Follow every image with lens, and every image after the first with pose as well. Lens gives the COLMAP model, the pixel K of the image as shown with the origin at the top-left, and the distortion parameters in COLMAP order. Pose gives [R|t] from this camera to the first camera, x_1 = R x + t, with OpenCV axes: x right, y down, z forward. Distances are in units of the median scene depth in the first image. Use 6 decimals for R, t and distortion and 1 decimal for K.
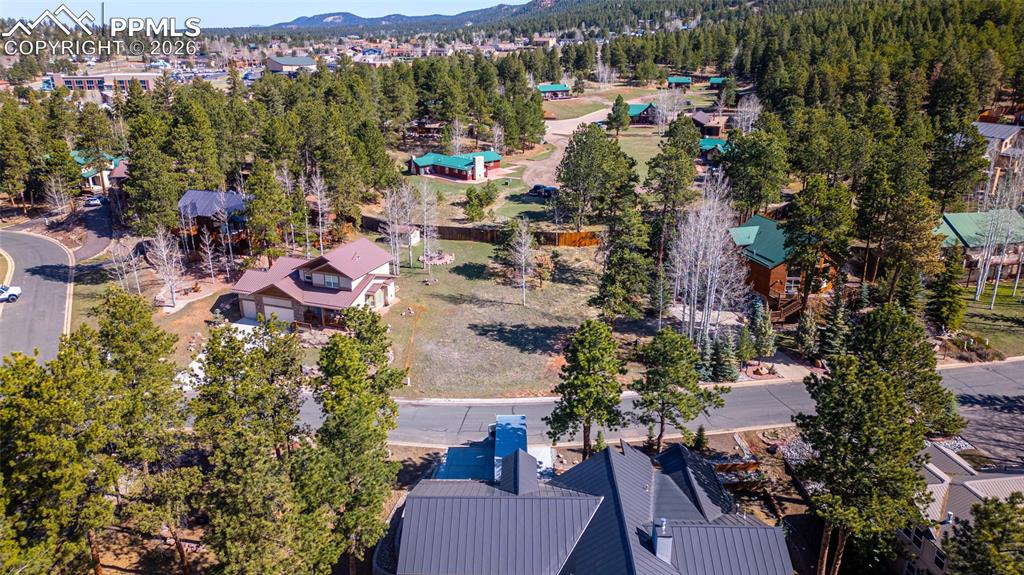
lens RADIAL K [[714.5, 0, 512.0], [0, 714.5, 287.5], [0, 0, 1]] dist [0.091152, -0.078403]
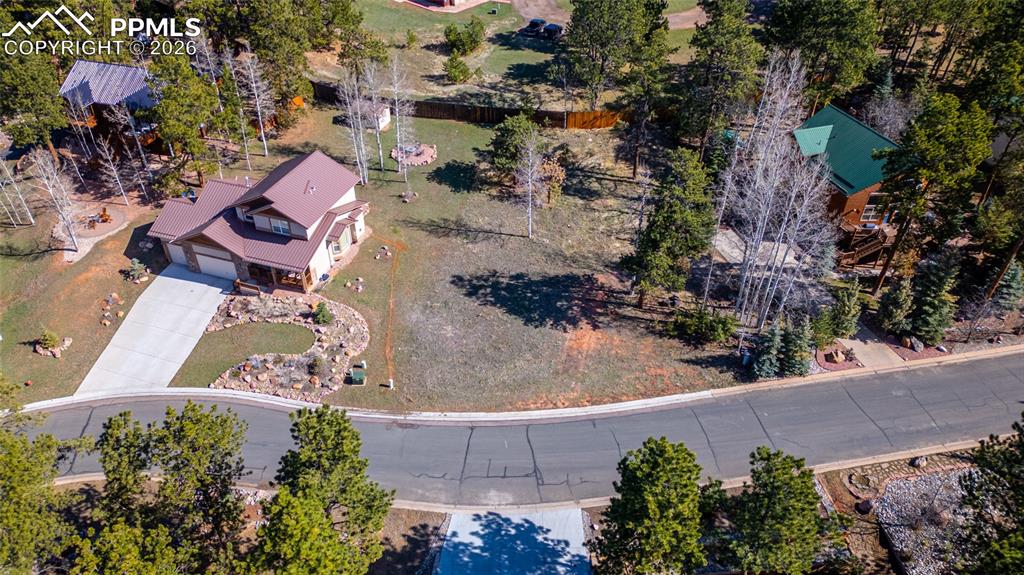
lens RADIAL K [[724.3, 0, 512.0], [0, 724.3, 287.5], [0, 0, 1]] dist [0.080987, -0.072154]
pose [[0.999394, -0.014820, 0.031481, -0.029231], [0.004366, 0.951013, 0.309120, -0.171954], [-0.034520, -0.308796, 0.950502, 0.222330]]
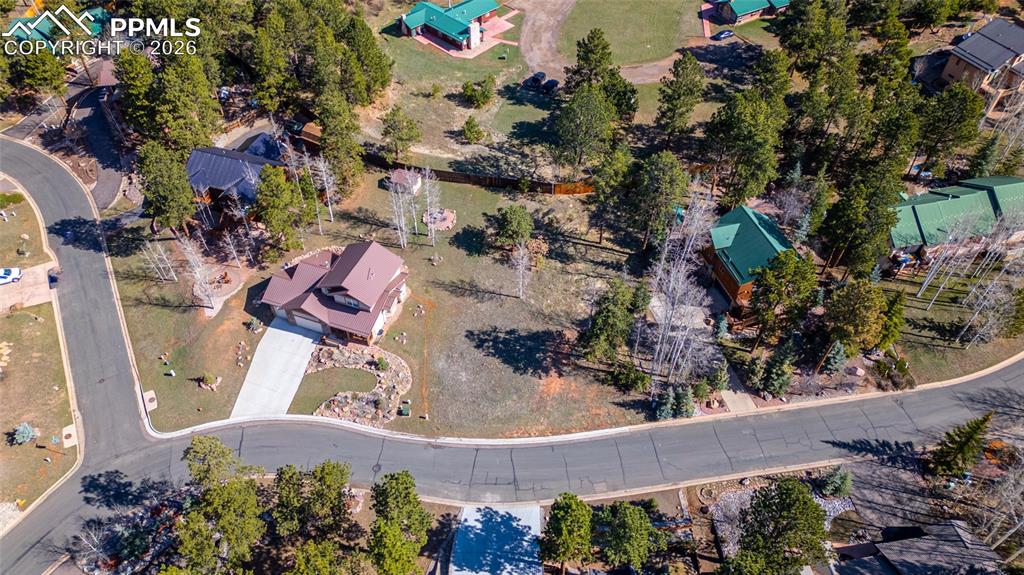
lens RADIAL K [[730.2, 0, 512.0], [0, 730.2, 287.5], [0, 0, 1]] dist [0.095301, -0.091299]
pose [[0.999928, 0.004655, 0.011041, -0.010155], [-0.009184, 0.889580, 0.456687, -0.521977], [-0.007696, -0.456756, 0.889559, -0.019280]]
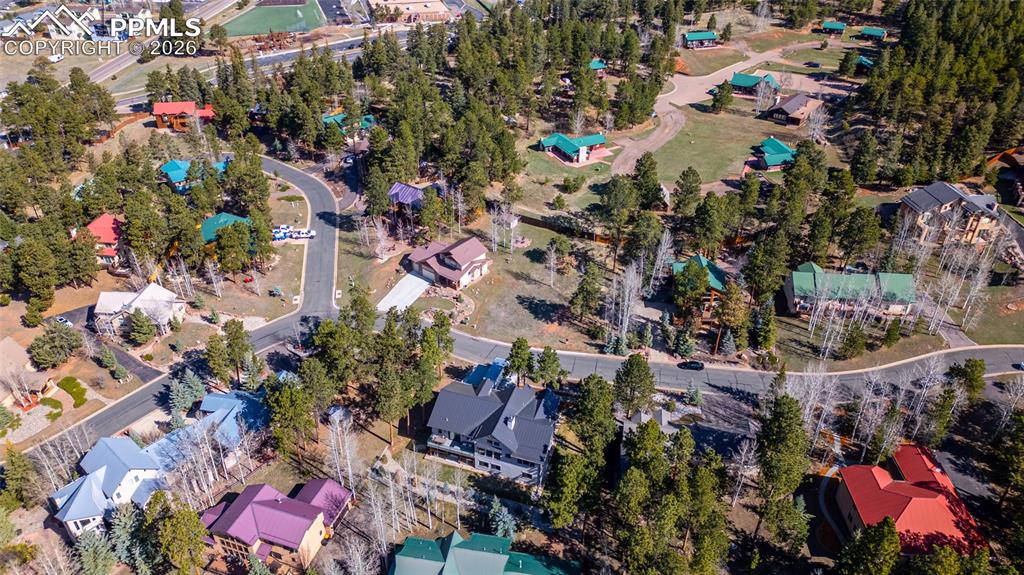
lens RADIAL K [[721.2, 0, 512.0], [0, 721.2, 287.5], [0, 0, 1]] dist [0.195249, -0.159323]
pose [[0.950338, 0.175893, -0.256748, 0.404178], [-0.109128, 0.960928, 0.254380, -0.442651], [0.291460, -0.213729, 0.932401, -0.786776]]
